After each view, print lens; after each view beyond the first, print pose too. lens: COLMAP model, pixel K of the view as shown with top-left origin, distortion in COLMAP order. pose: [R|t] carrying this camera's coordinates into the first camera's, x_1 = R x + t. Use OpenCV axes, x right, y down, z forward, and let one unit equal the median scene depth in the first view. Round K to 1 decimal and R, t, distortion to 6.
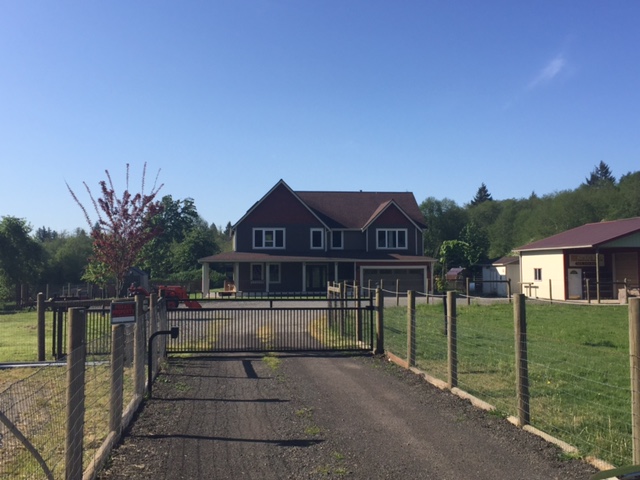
lens RADIAL K [[724.4, 0, 314.9], [0, 724.4, 234.1], [0, 0, 1]] dist [0.091080, -0.061182]
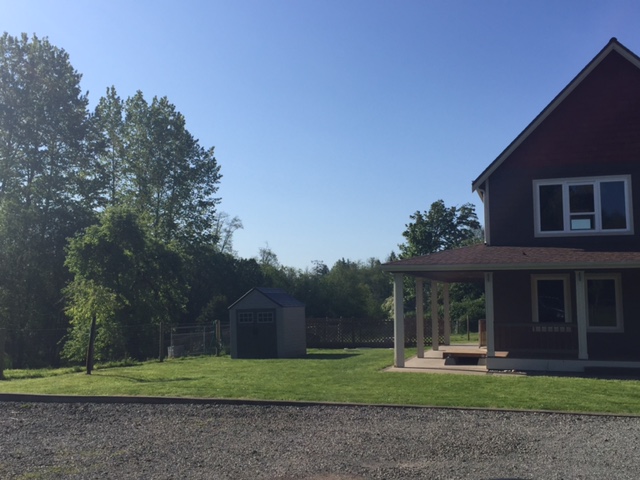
lens RADIAL K [[724.4, 0, 314.9], [0, 724.4, 234.1], [0, 0, 1]] dist [0.091080, -0.061182]
pose [[0.913641, -0.039899, -0.404559, -0.037282], [0.021917, 0.998559, -0.048985, 0.034412], [0.405930, 0.035888, 0.913199, 0.606165]]
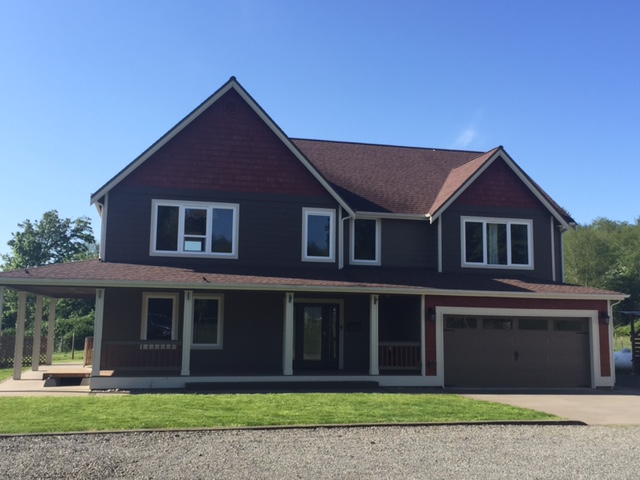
lens RADIAL K [[724.4, 0, 314.9], [0, 724.4, 234.1], [0, 0, 1]] dist [0.091080, -0.061182]
pose [[0.994569, 0.031030, 0.099348, -0.038260], [-0.023918, 0.997118, -0.071991, 0.034107], [-0.101296, 0.069224, 0.992445, 0.609016]]
